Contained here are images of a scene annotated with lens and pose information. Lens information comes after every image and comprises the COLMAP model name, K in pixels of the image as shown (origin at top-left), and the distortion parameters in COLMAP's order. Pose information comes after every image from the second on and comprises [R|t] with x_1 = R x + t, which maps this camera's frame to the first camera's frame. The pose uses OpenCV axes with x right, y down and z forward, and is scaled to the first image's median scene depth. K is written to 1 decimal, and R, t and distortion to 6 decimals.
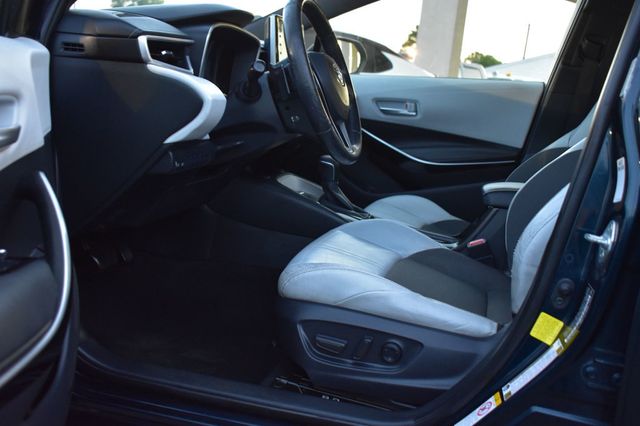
lens RADIAL K [[728.0, 0, 320.7], [0, 728.0, 213.4], [0, 0, 1]] dist [-0.029472, 0.000000]
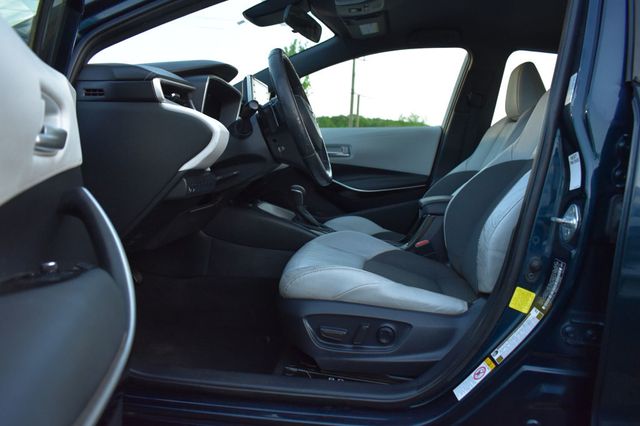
lens RADIAL K [[511.2, 0, 318.5], [0, 511.2, 211.5], [0, 0, 1]] dist [-0.063787, -0.004048]
pose [[0.988685, -0.068870, 0.133260, -0.105787], [0.077274, 0.995266, -0.058947, 0.030747], [-0.128570, 0.068577, 0.989327, 0.175456]]
